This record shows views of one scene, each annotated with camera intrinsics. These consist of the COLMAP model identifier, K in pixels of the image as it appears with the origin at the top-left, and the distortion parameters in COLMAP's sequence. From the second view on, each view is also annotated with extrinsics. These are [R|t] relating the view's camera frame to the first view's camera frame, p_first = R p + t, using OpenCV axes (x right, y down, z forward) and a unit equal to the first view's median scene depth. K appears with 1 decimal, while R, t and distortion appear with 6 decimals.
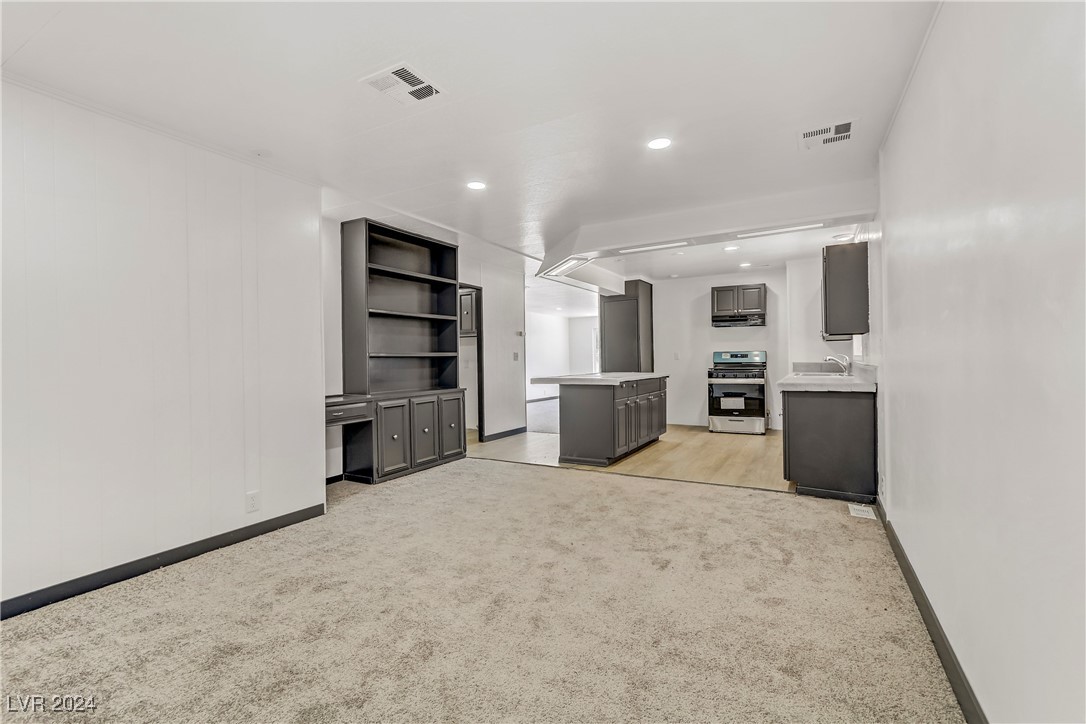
lens RADIAL K [[488.0, 0, 538.3], [0, 488.0, 361.1], [0, 0, 1]] dist [-0.000155, -0.000044]
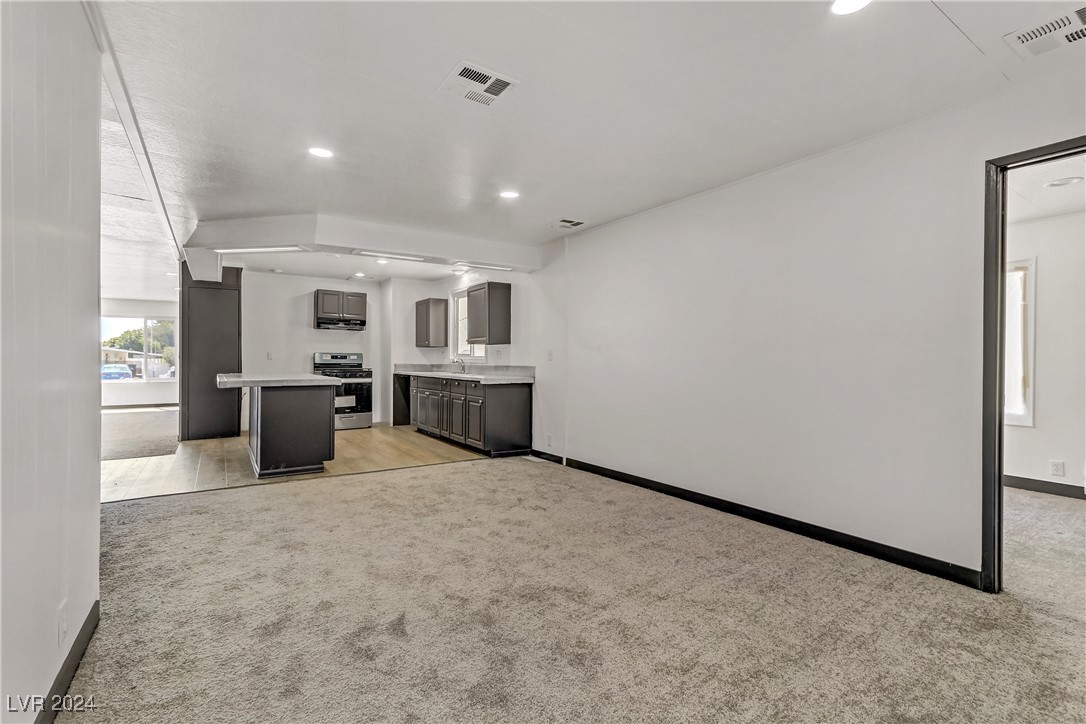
lens RADIAL K [[488.0, 0, 538.3], [0, 488.0, 361.1], [0, 0, 1]] dist [-0.000155, -0.000044]
pose [[0.455612, 0.013624, 0.890074, -0.700101], [-0.010112, 0.999898, -0.010129, 0.008763], [-0.890121, -0.004386, 0.455703, 0.264621]]
